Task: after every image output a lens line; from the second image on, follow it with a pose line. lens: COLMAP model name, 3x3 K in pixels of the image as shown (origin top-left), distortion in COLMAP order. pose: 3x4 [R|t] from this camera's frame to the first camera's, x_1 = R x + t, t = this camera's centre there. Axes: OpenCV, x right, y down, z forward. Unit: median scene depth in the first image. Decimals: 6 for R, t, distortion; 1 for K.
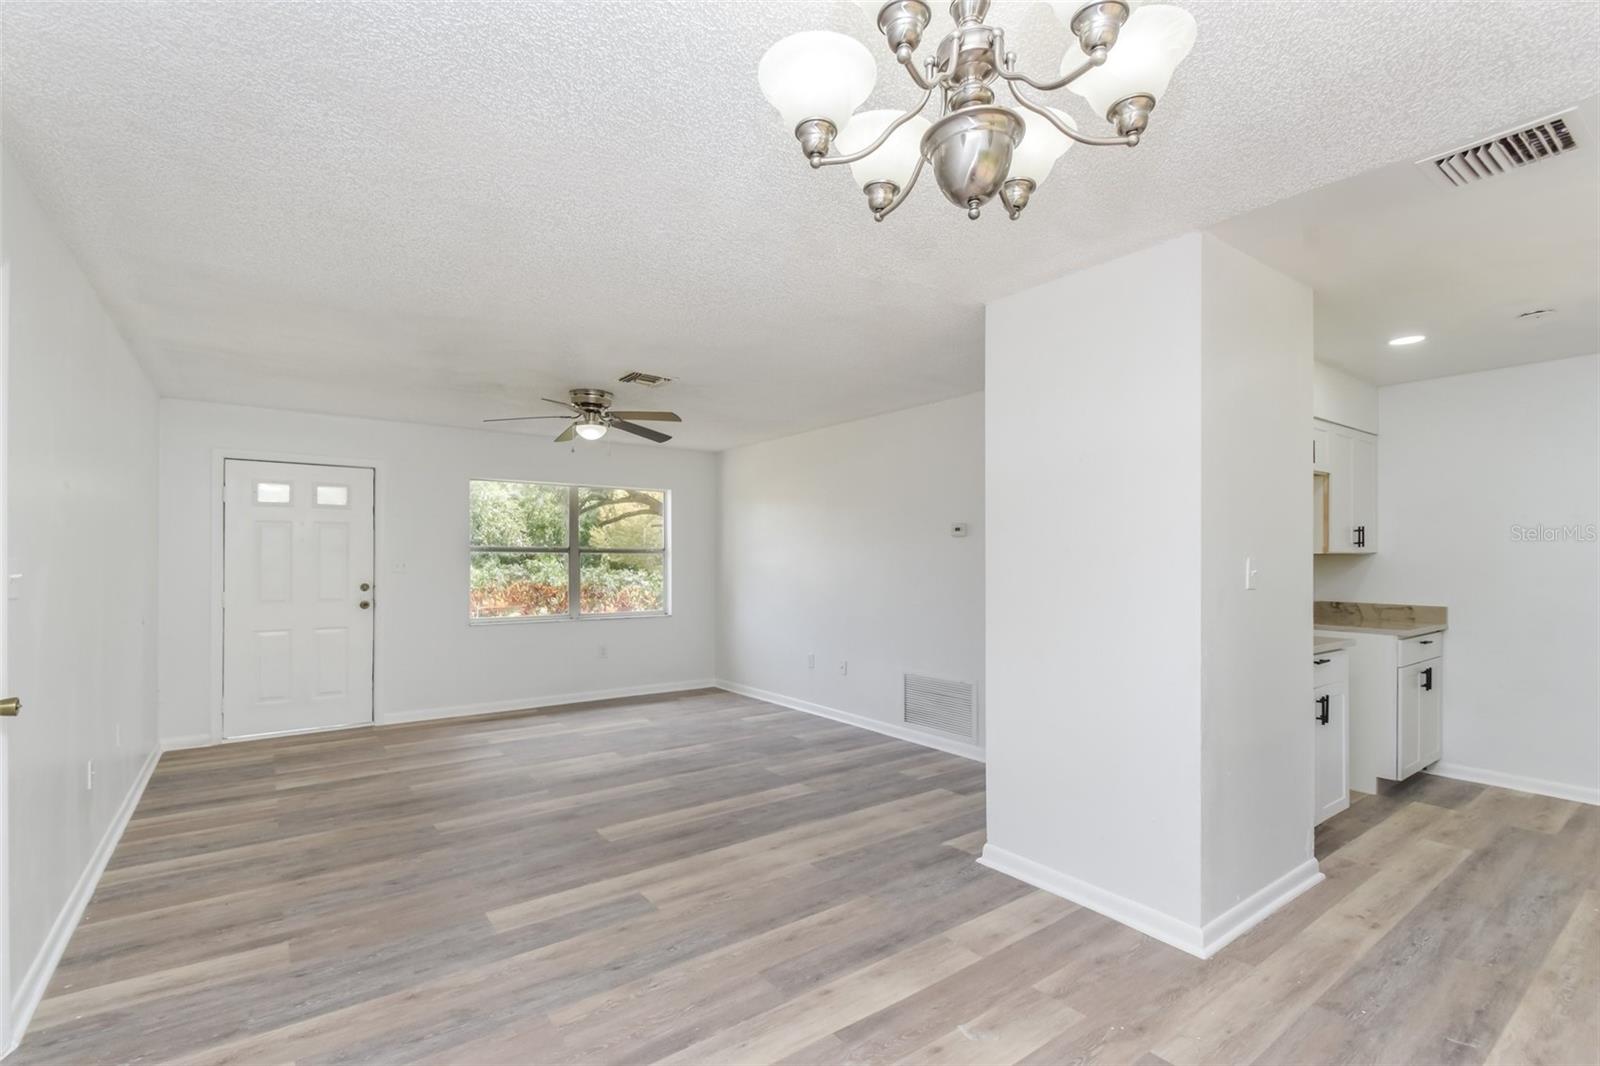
lens RADIAL K [[732.7, 0, 830.5], [0, 732.7, 555.8], [0, 0, 1]] dist [0.023578, -0.016218]
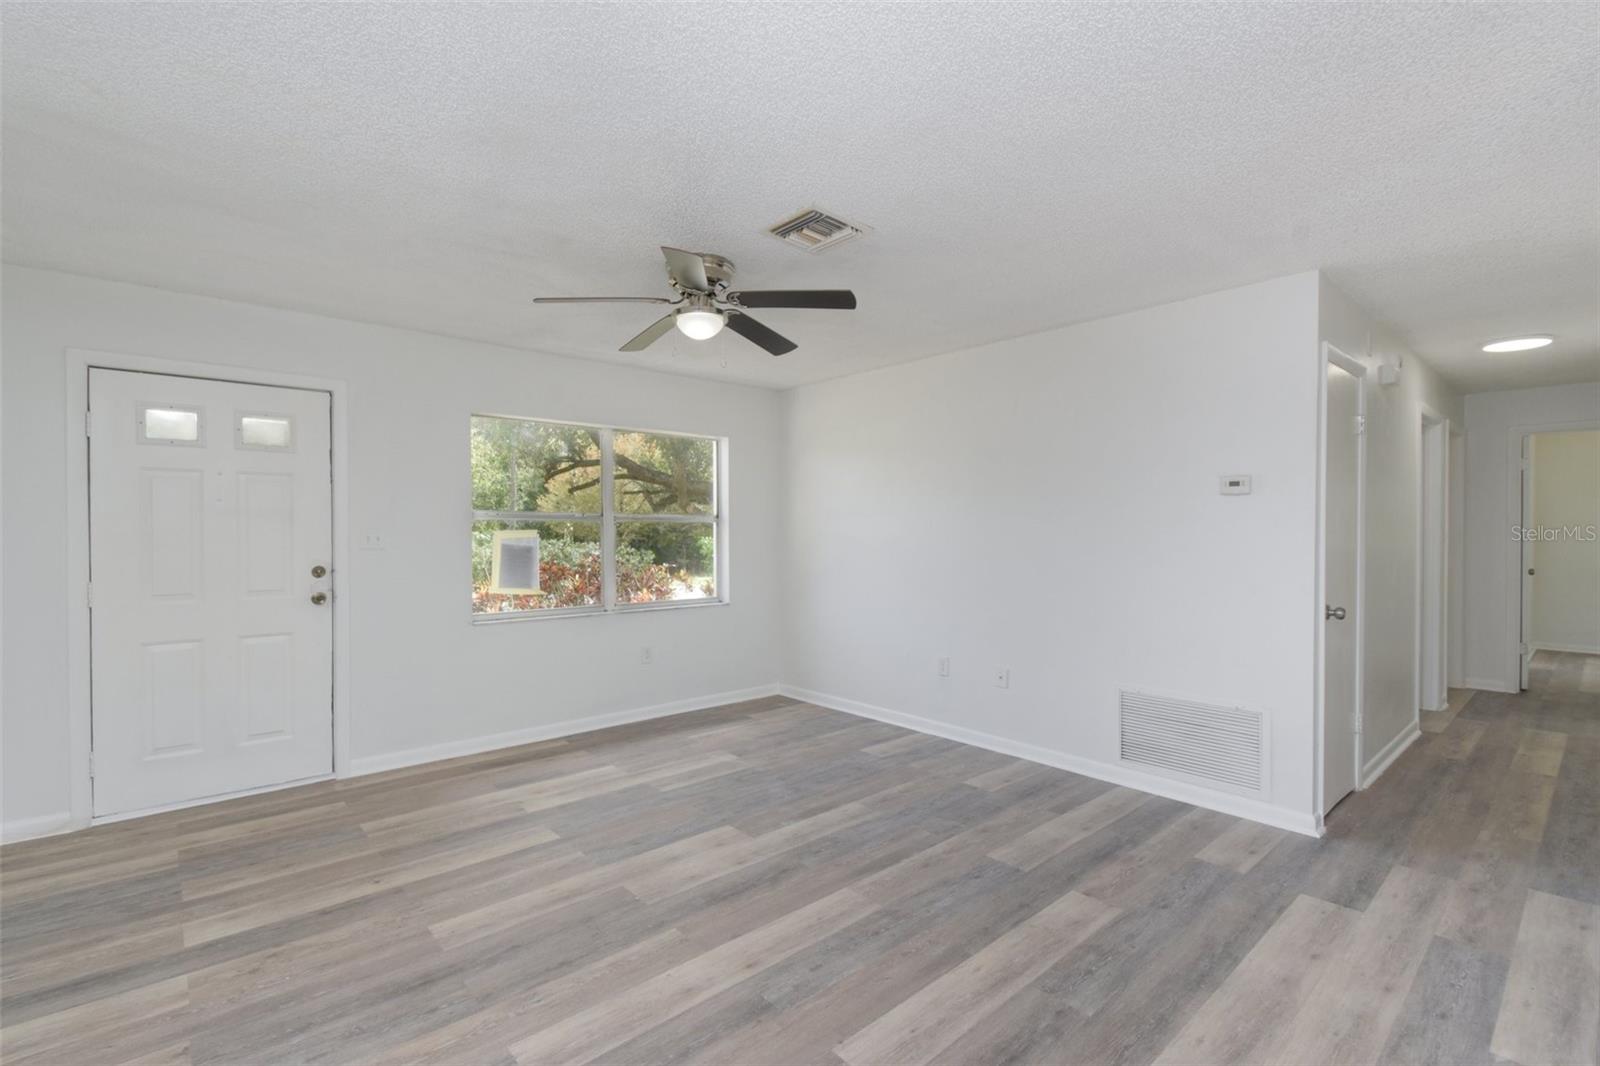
lens RADIAL K [[720.0, 0, 802.7], [0, 720.0, 539.3], [0, 0, 1]] dist [0.022547, -0.015256]
pose [[0.997844, -0.002898, 0.065560, -0.340287], [0.001794, 0.999856, 0.016901, 0.004651], [-0.065599, -0.016747, 0.997706, 0.456421]]
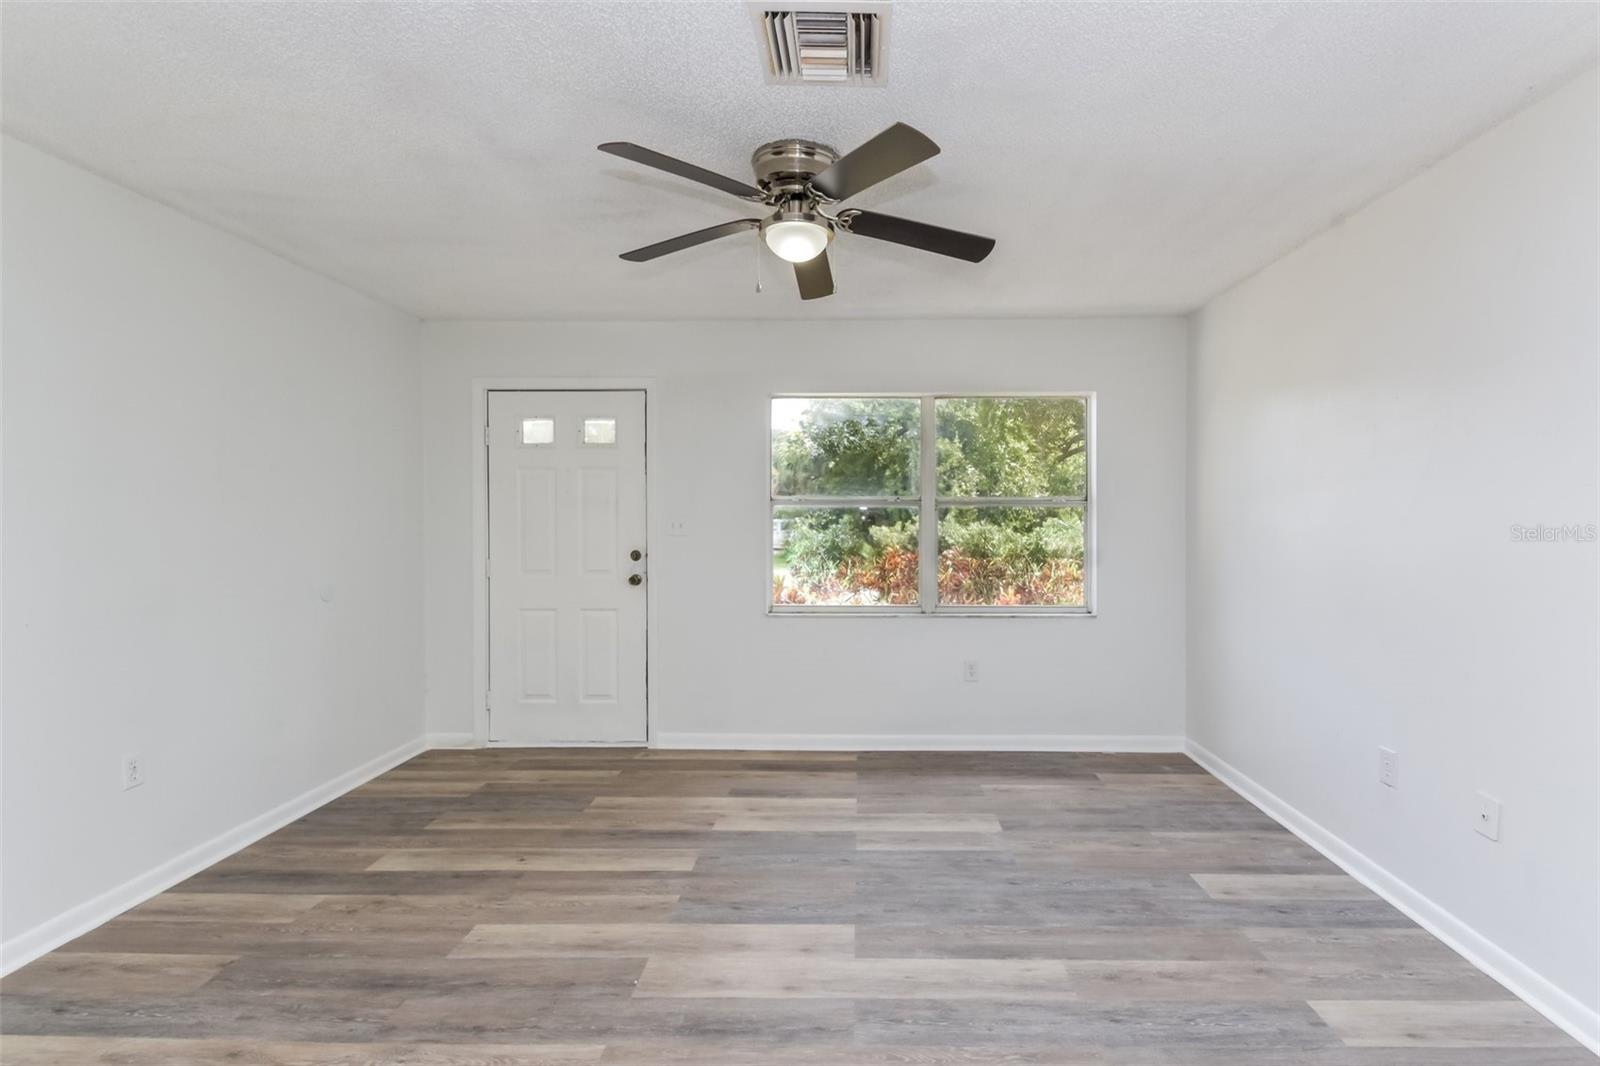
lens RADIAL K [[758.7, 0, 865.7], [0, 758.7, 529.8], [0, 0, 1]] dist [0.026518, -0.016683]
pose [[0.780165, 0.008073, -0.625522, 0.016334], [0.005262, 0.999797, 0.019467, 0.005790], [0.625552, -0.018479, 0.779964, 0.789731]]
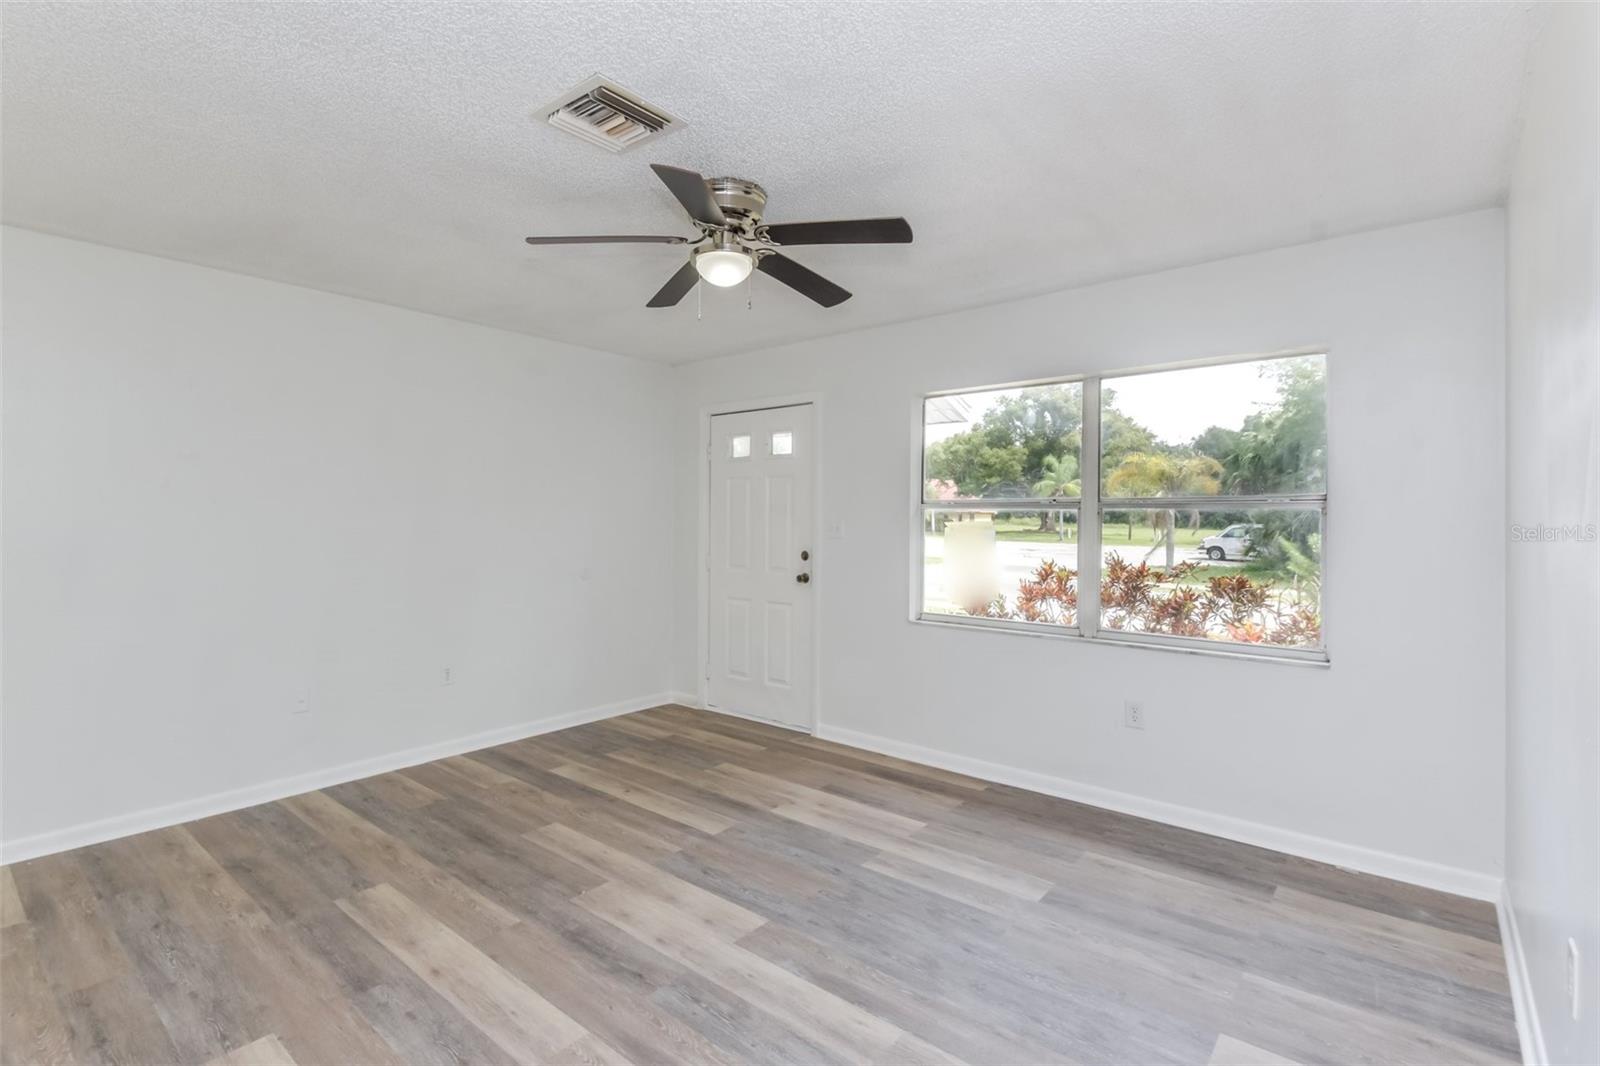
lens RADIAL K [[783.6, 0, 744.5], [0, 783.6, 529.6], [0, 0, 1]] dist [0.010390, -0.000364]
pose [[0.161128, 0.010280, -0.986880, 0.256473], [0.000785, 0.999944, 0.010544, 0.008531], [0.986933, -0.002474, 0.161111, 1.133690]]
